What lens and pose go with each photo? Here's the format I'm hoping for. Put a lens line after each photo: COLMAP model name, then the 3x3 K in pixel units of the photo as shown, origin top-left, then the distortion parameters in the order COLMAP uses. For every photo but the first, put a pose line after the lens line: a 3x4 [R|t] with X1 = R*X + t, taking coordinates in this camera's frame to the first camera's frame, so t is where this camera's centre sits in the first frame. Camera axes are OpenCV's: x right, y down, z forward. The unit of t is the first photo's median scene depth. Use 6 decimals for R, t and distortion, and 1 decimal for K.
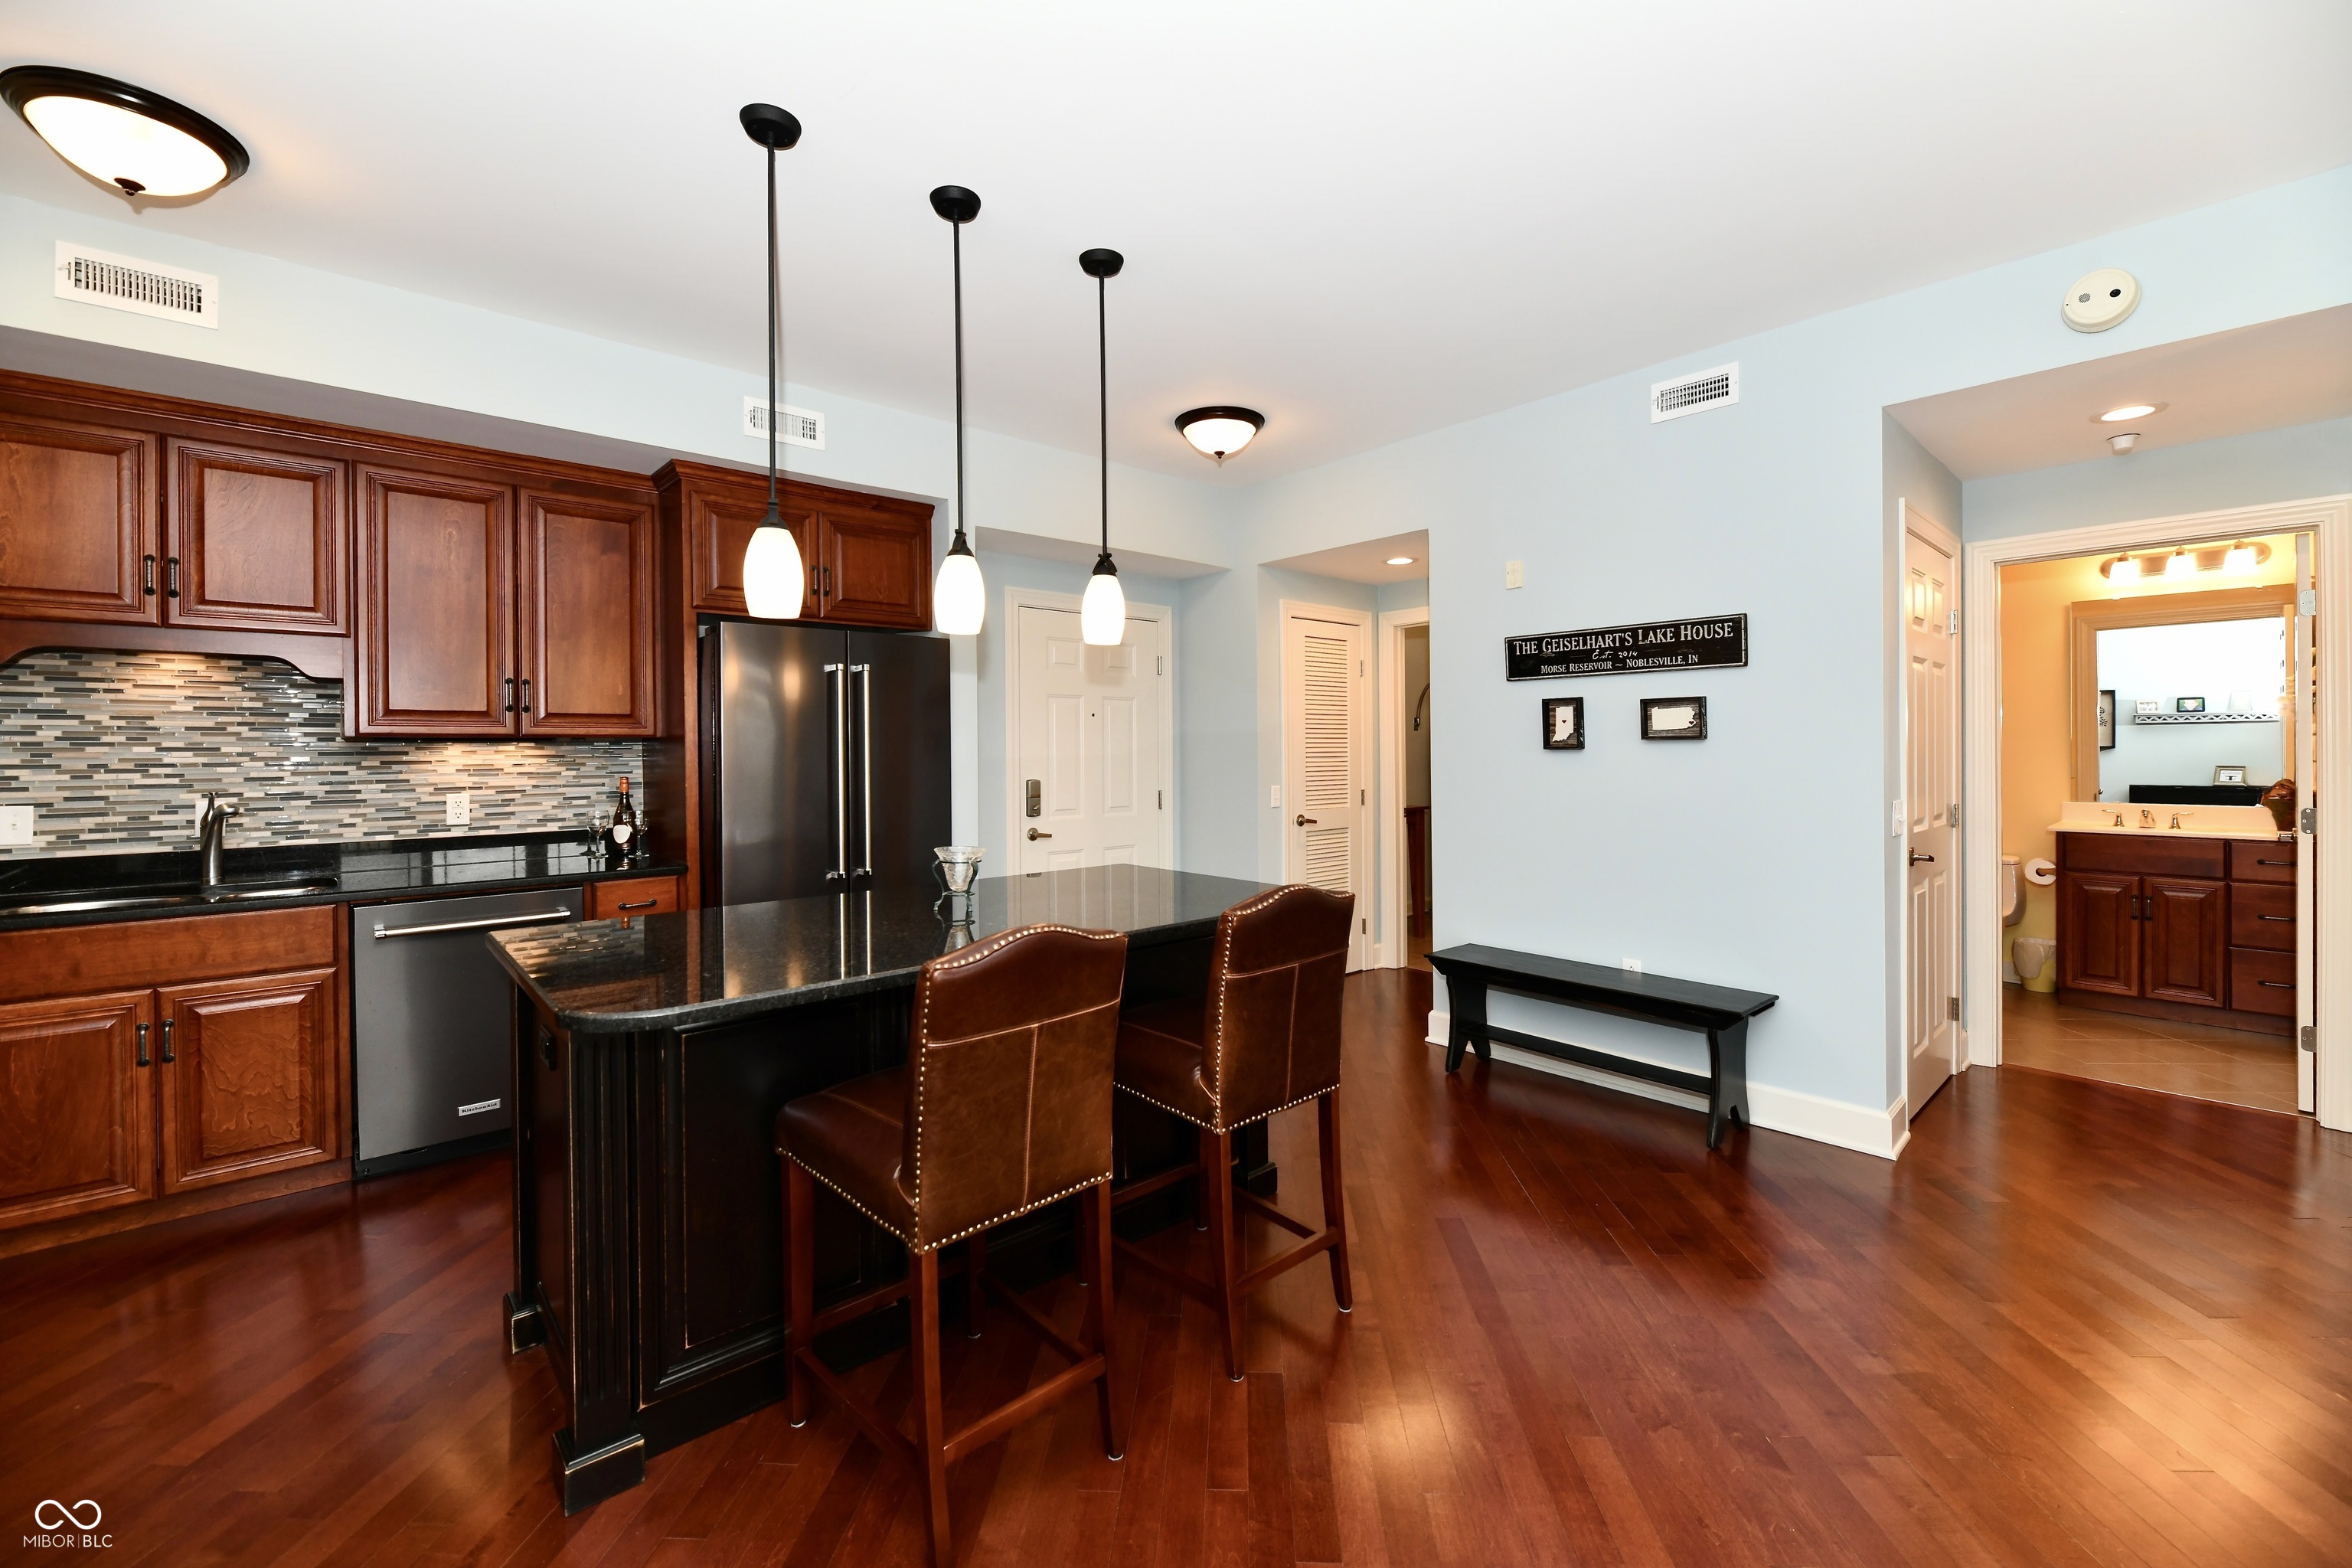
lens RADIAL K [[966.5, 0, 1191.9], [0, 966.5, 753.9], [0, 0, 1]] dist [-0.001513, -0.002908]
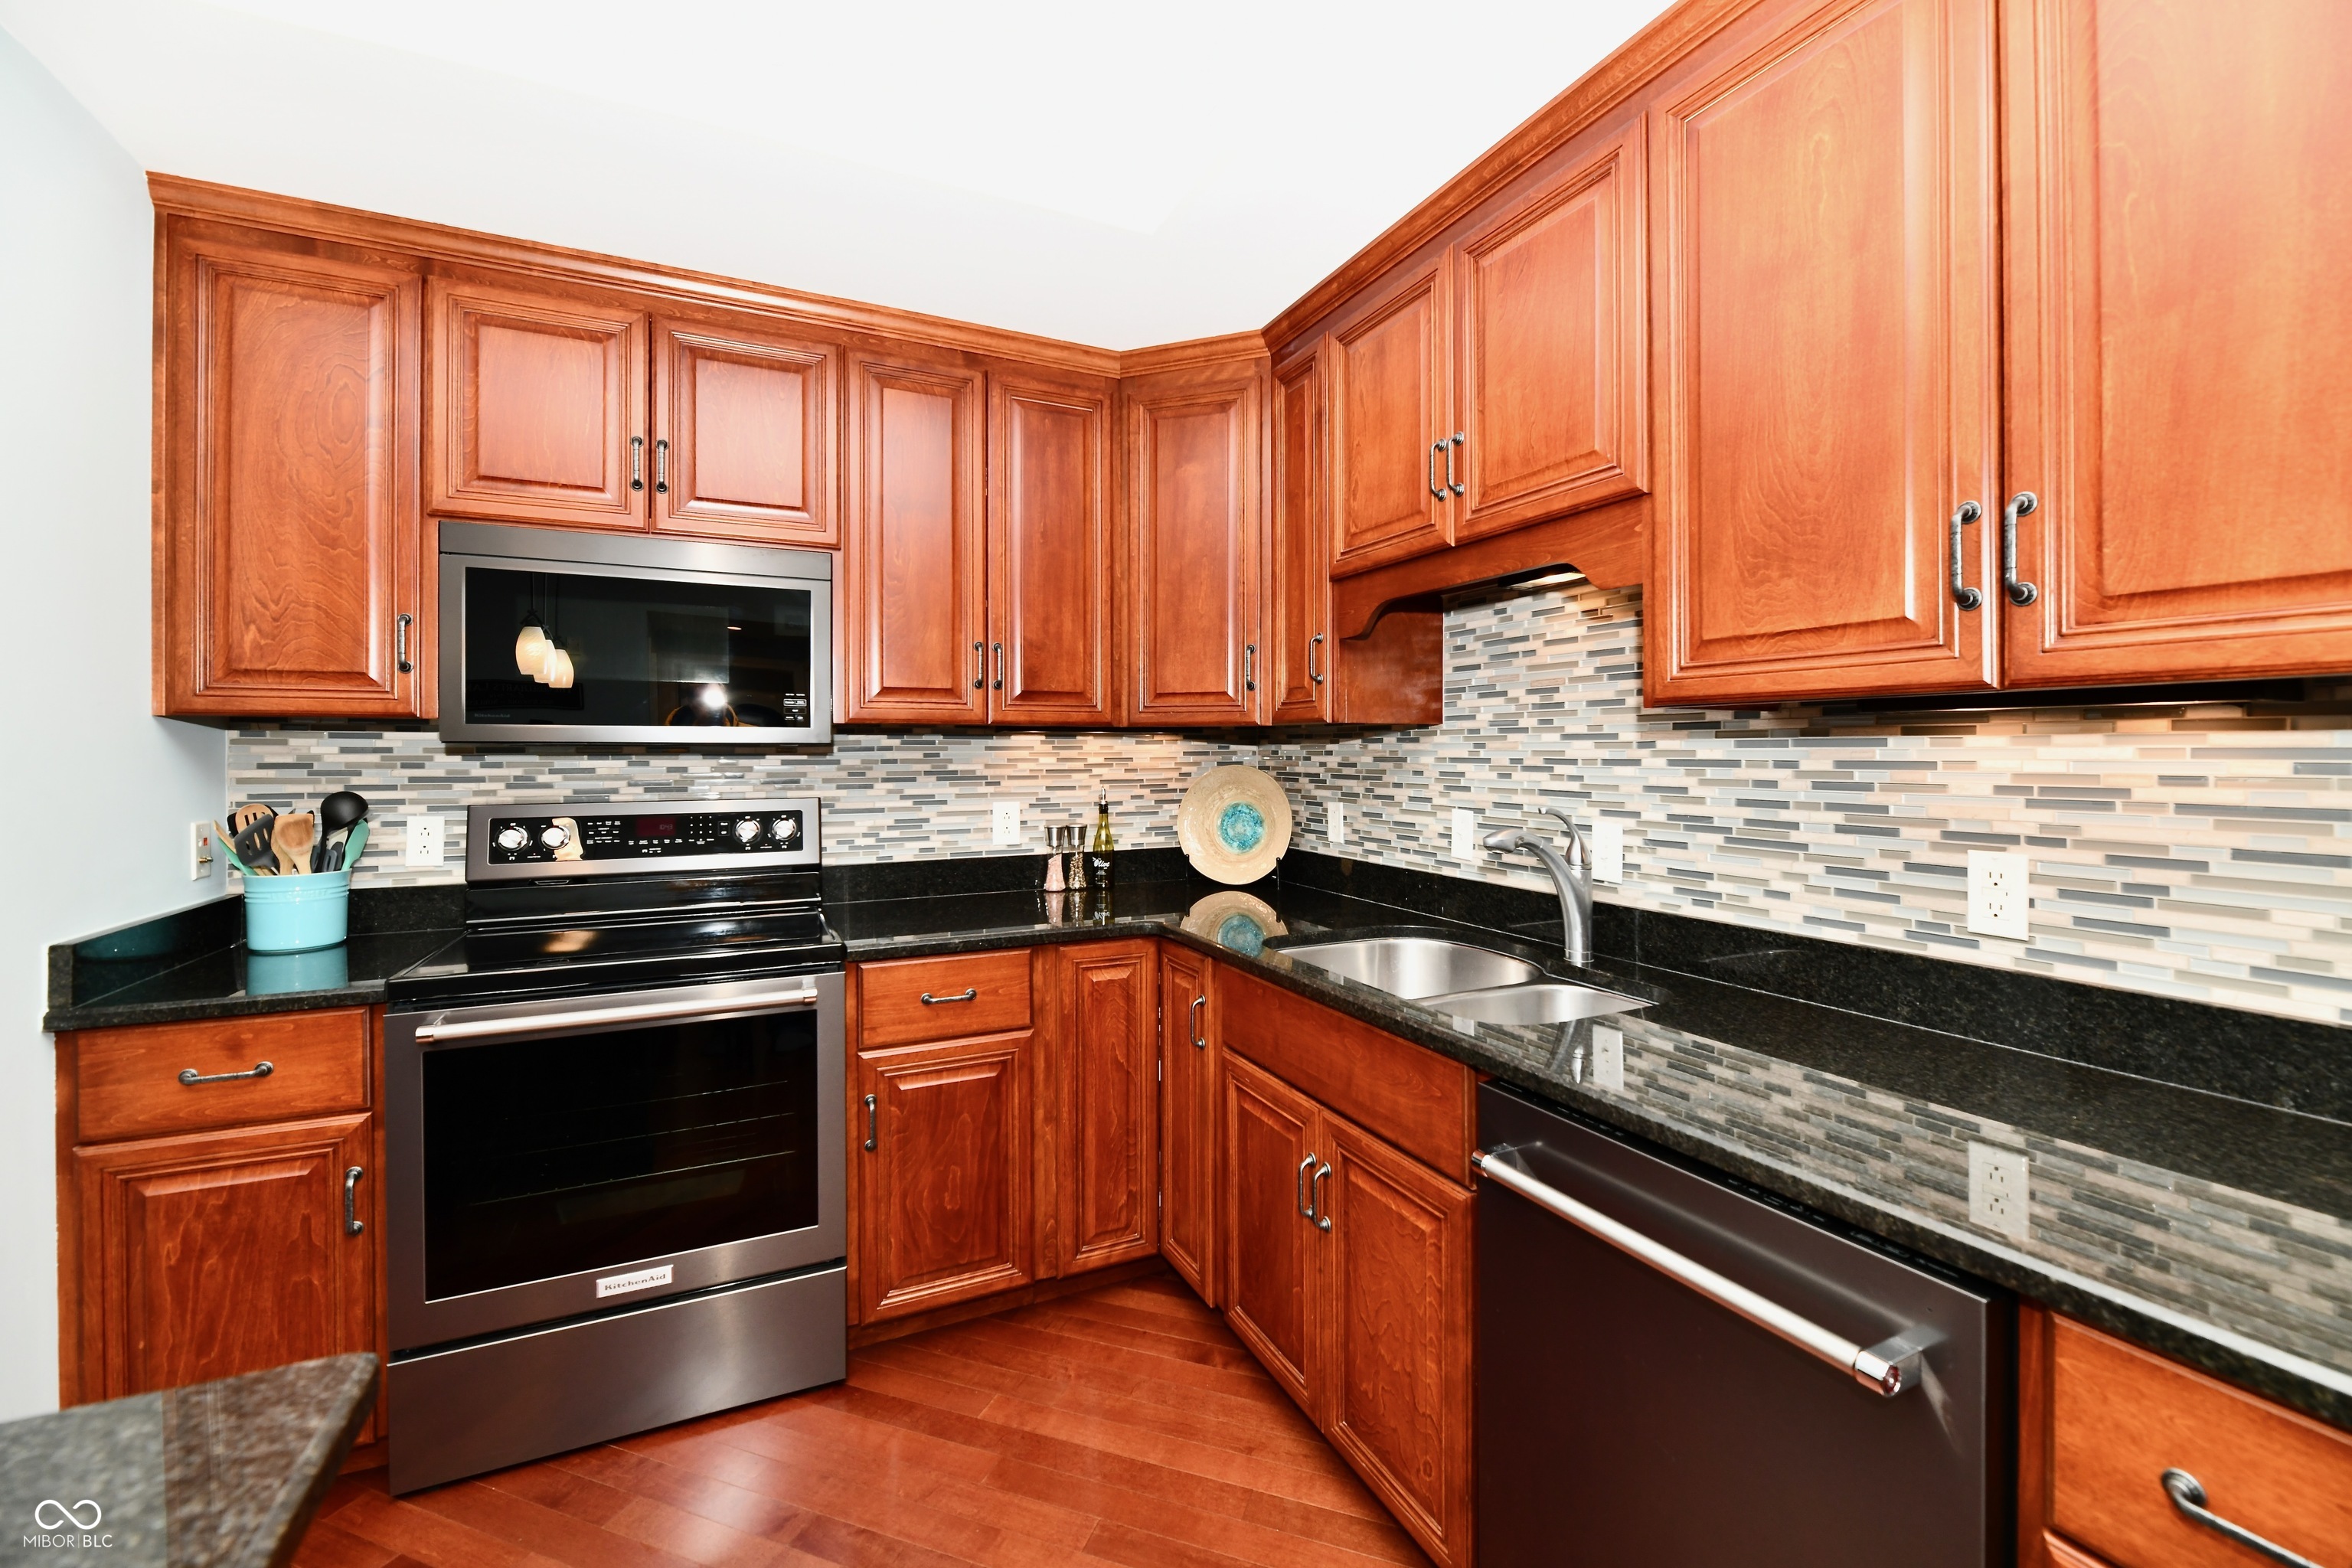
lens RADIAL K [[966.5, 0, 1188.0], [0, 966.5, 757.0], [0, 0, 1]] dist [-0.001513, -0.002908]
pose [[-0.284148, 0.015272, -0.958659, -0.366172], [0.002760, 0.999882, 0.015110, -0.001651], [0.958776, 0.001647, -0.284157, 0.924344]]
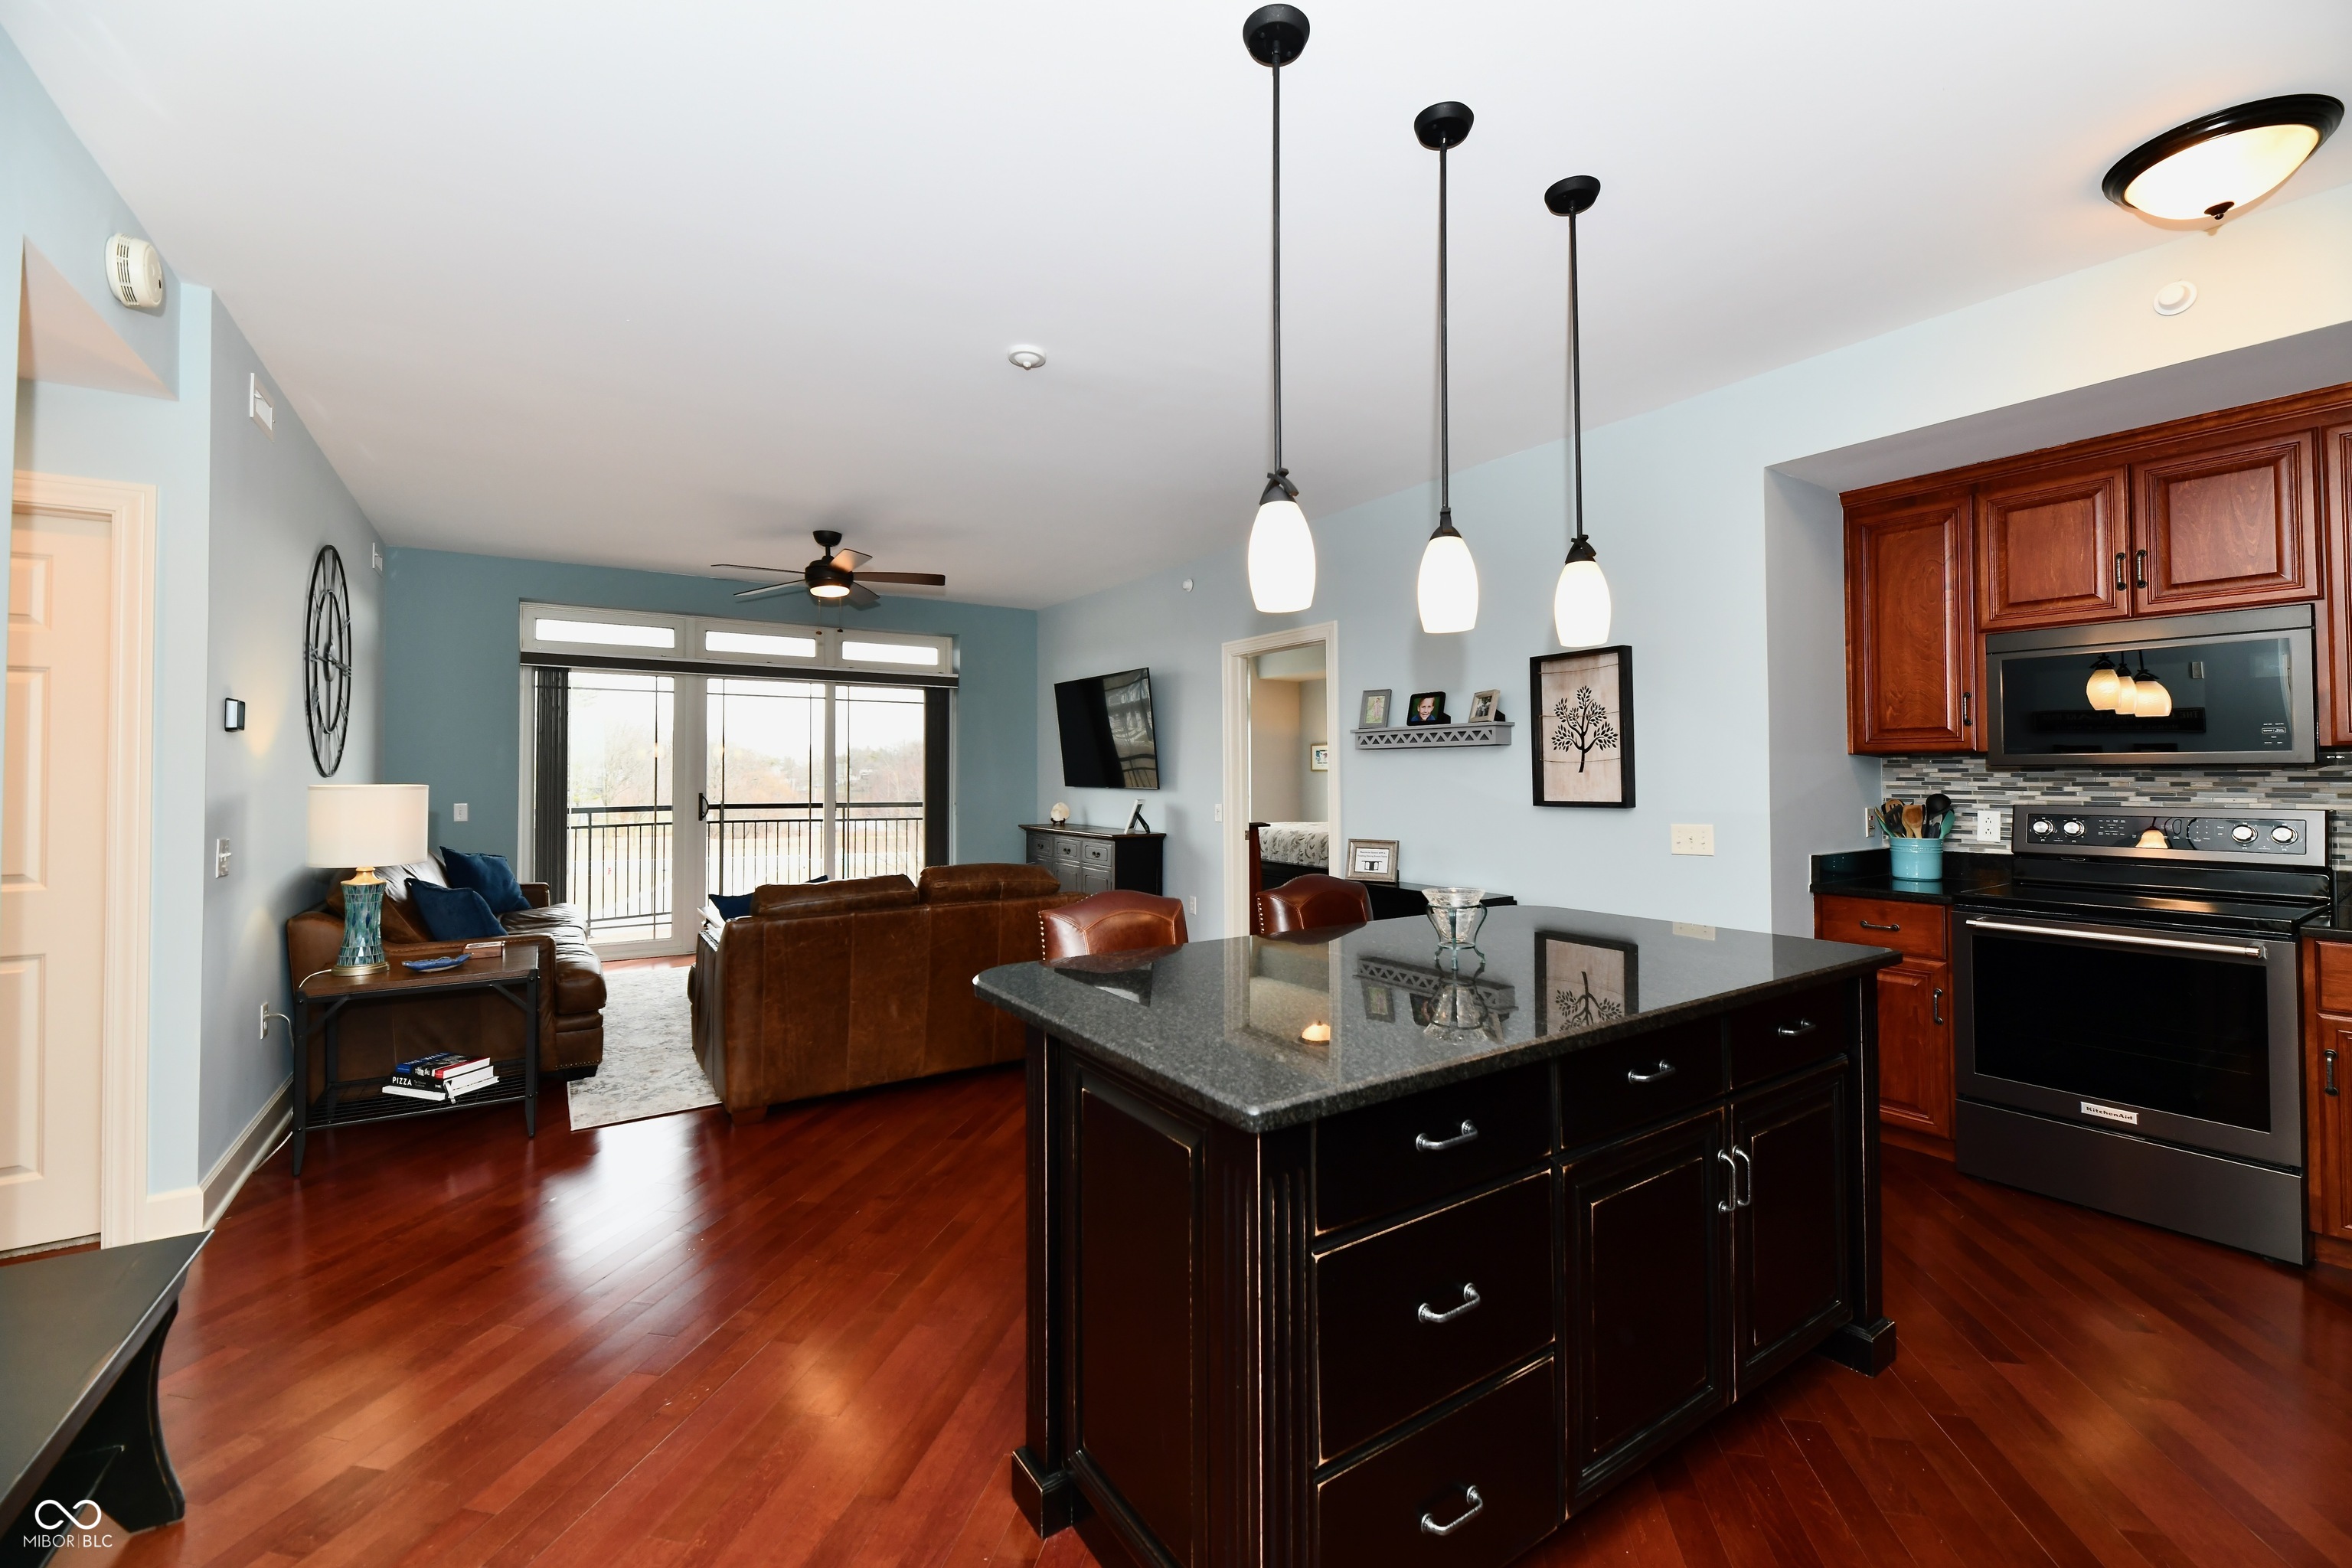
lens RADIAL K [[966.5, 0, 1194.7], [0, 966.5, 751.6], [0, 0, 1]] dist [-0.001513, -0.002908]
pose [[-0.990998, 0.015855, 0.132936, -0.101630], [0.012728, 0.999623, -0.024337, -0.003644], [-0.133272, -0.022426, -0.990826, 1.453741]]
